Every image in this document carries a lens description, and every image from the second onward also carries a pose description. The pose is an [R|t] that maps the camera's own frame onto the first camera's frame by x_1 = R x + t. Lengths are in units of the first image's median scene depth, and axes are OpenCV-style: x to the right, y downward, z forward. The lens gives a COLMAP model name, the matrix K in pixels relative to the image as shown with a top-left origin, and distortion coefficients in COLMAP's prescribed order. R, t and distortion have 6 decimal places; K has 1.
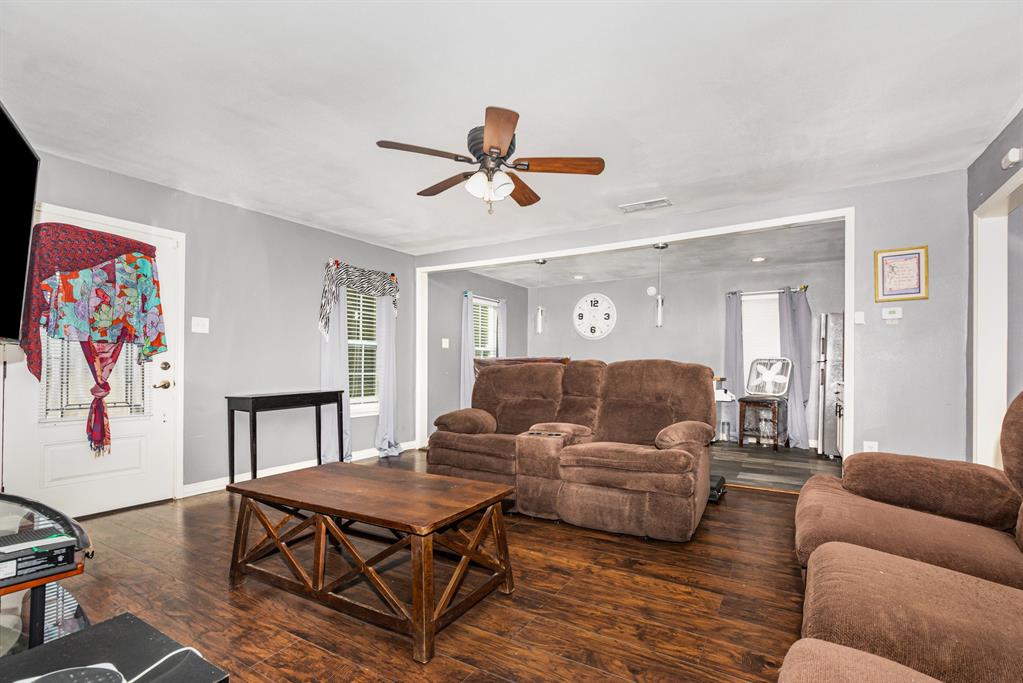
lens RADIAL K [[469.6, 0, 527.3], [0, 469.6, 367.9], [0, 0, 1]] dist [0.004045, 0.000523]
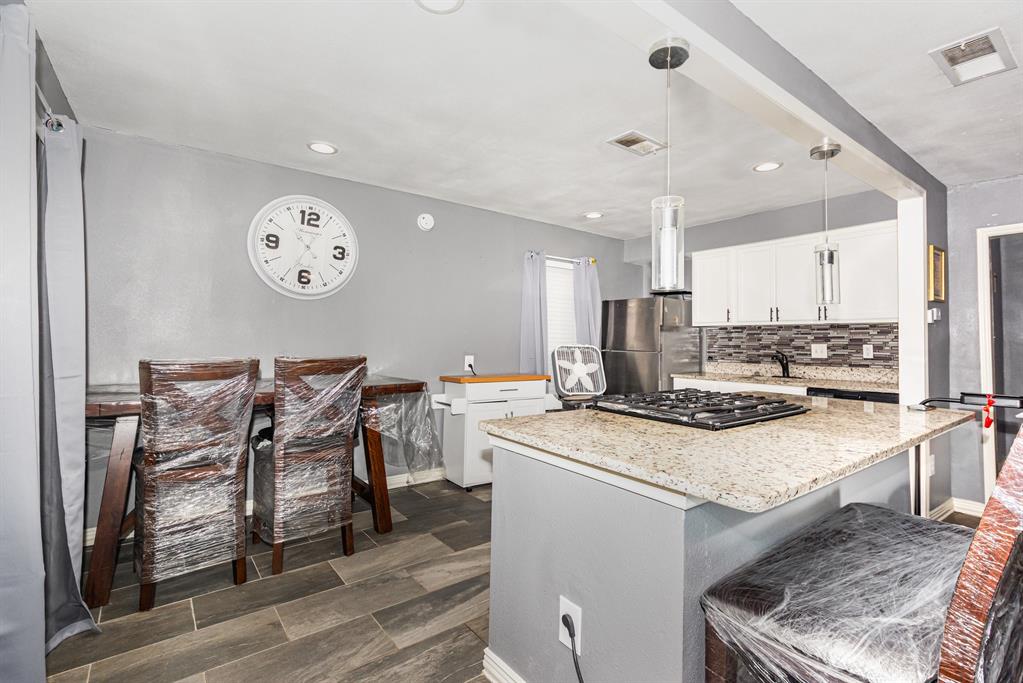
lens RADIAL K [[465.0, 0, 515.3], [0, 465.0, 337.0], [0, 0, 1]] dist [0.000860, 0.000213]
pose [[0.394554, 0.005586, 0.918856, -0.412927], [-0.011982, 0.999928, -0.000933, -0.060262], [-0.918795, -0.010642, 0.394593, 1.448342]]
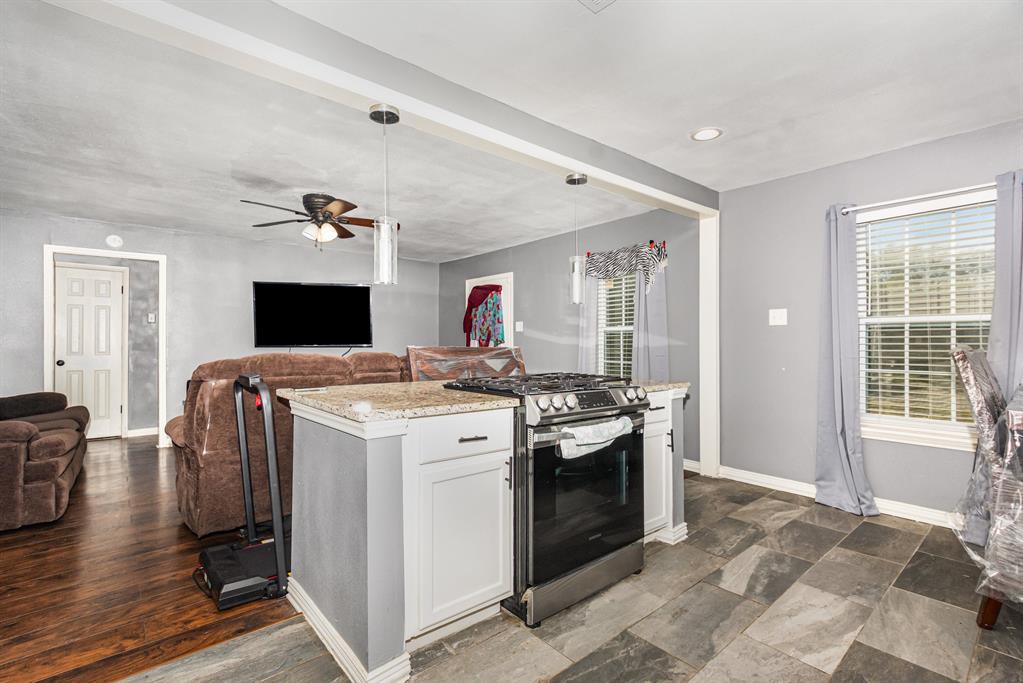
lens RADIAL K [[471.2, 0, 511.5], [0, 471.2, 341.5], [0, 0, 1]] dist [-0.003702, -0.000901]
pose [[-0.332209, -0.005438, -0.943190, 0.888635], [-0.002323, 0.999985, -0.004947, -0.035690], [0.943203, 0.000548, -0.332217, 1.657168]]
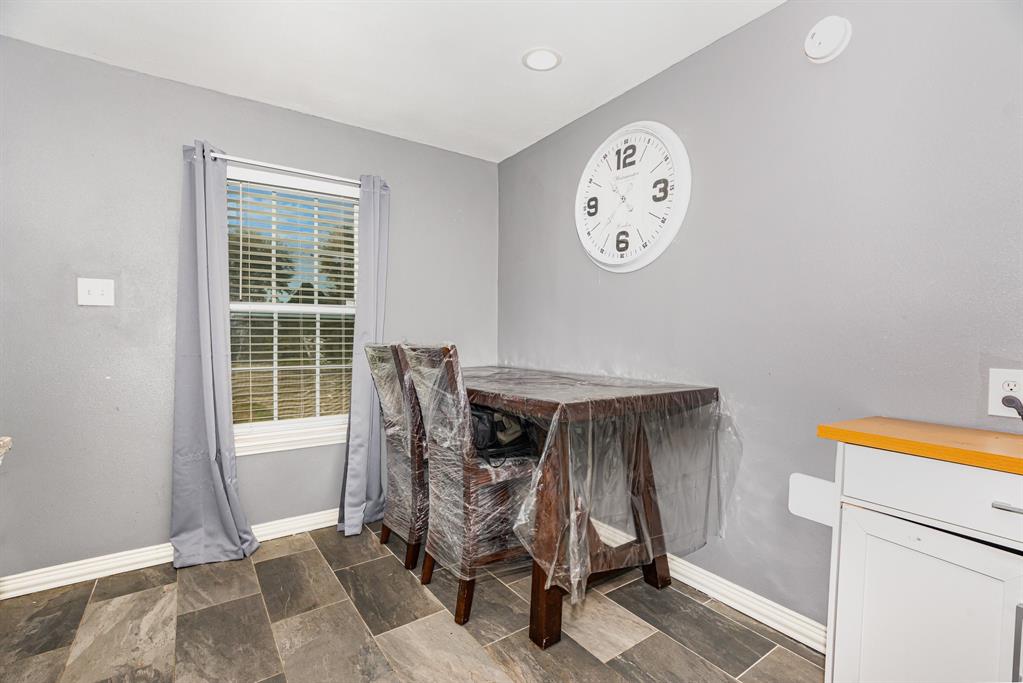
lens RADIAL K [[461.1, 0, 519.2], [0, 461.1, 342.4], [0, 0, 1]] dist [0.000118, 0.000470]
pose [[0.907629, 0.006319, -0.419725, 0.467878], [-0.001158, 0.999921, 0.012551, -0.037088], [0.419771, -0.010906, 0.907564, 1.542194]]
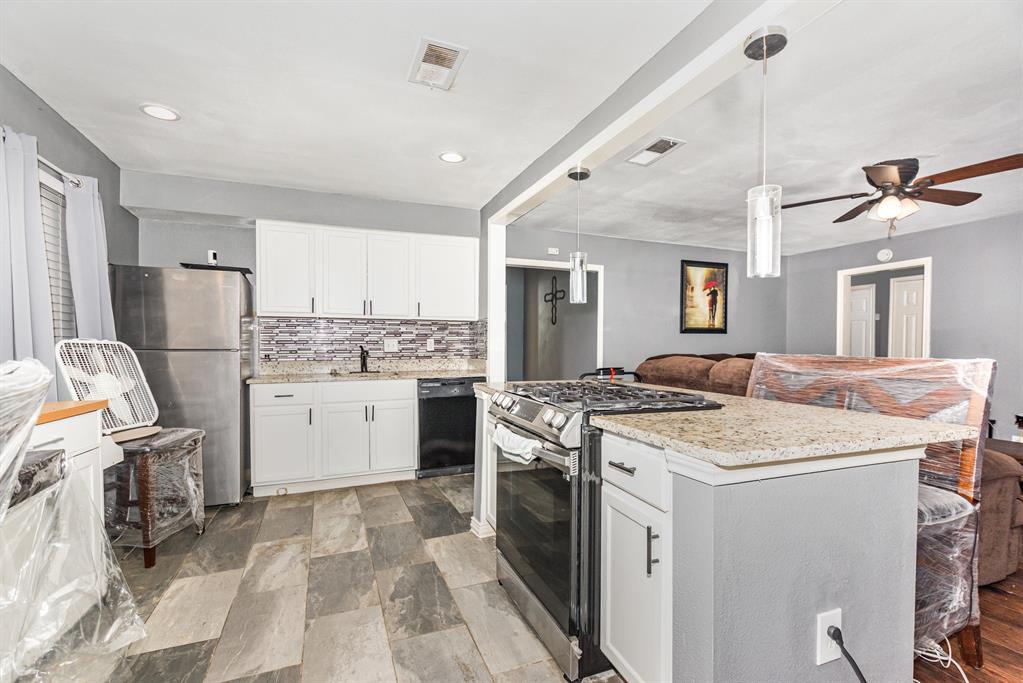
lens RADIAL K [[471.2, 0, 511.5], [0, 471.2, 341.5], [0, 0, 1]] dist [-0.003702, -0.000901]
pose [[-0.785166, -0.002005, 0.619282, -0.042741], [-0.009821, 0.999909, -0.009214, -0.035863], [-0.619208, -0.013317, -0.785114, 2.005197]]
